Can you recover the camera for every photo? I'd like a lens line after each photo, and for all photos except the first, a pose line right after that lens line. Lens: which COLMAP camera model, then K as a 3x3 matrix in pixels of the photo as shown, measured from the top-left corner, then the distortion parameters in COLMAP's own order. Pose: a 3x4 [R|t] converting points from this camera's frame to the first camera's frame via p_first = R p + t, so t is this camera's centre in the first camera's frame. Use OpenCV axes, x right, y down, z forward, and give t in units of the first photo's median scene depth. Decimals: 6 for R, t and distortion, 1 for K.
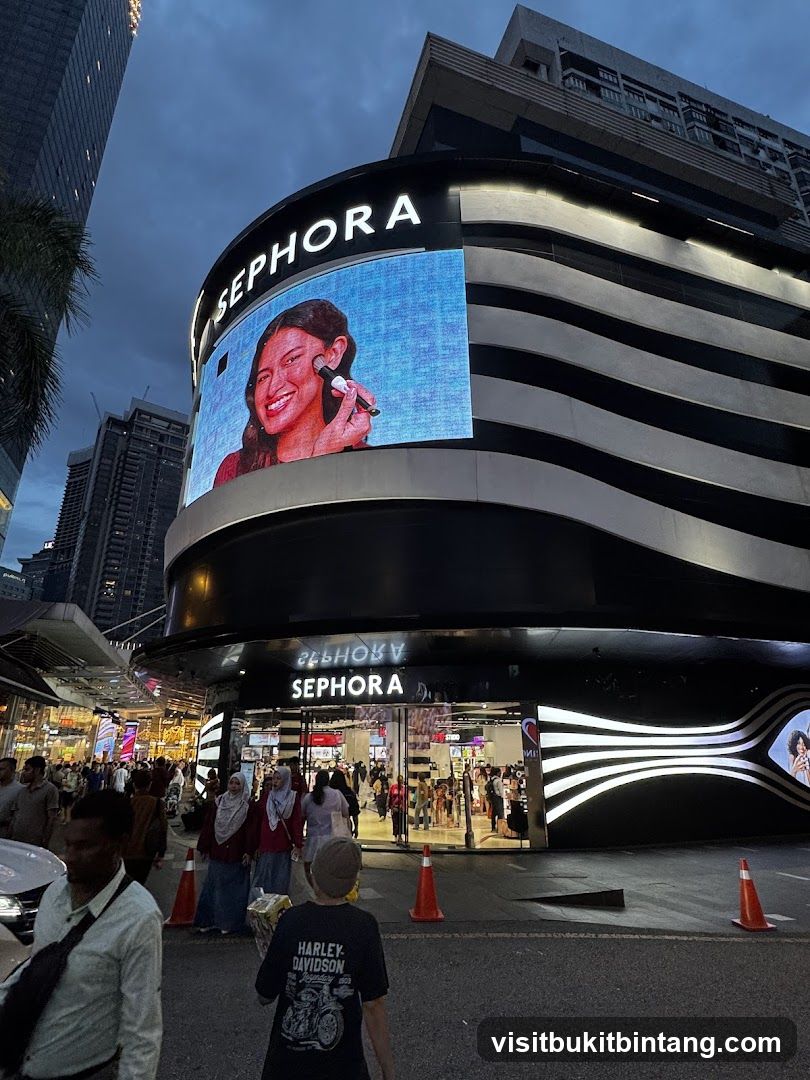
lens RADIAL K [[561.7, 0, 405.0], [0, 561.7, 540.0], [0, 0, 1]] dist [0.000294, -0.000206]
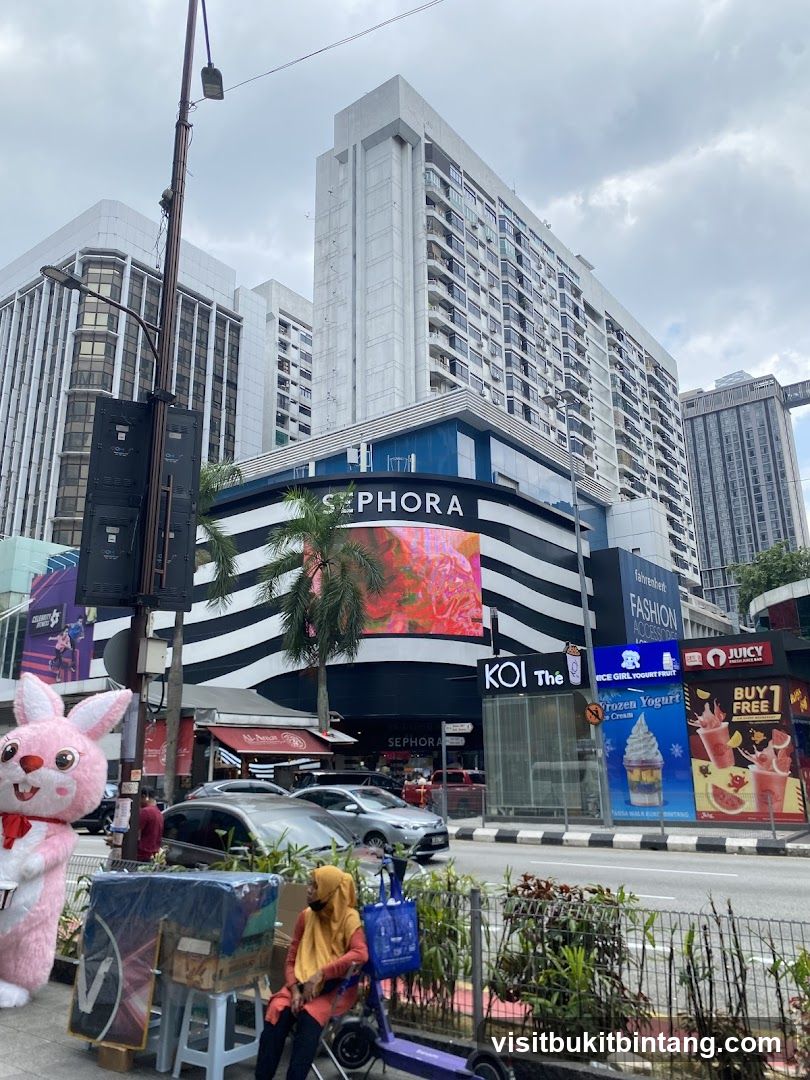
lens RADIAL K [[827.8, 0, 405.0], [0, 827.8, 540.0], [0, 0, 1]] dist [-0.004136, -0.000411]
pose [[0.829930, 0.149117, 0.537569, -1.622973], [-0.189177, 0.981745, 0.019734, -0.465998], [-0.524813, -0.118074, 0.842989, -1.322077]]
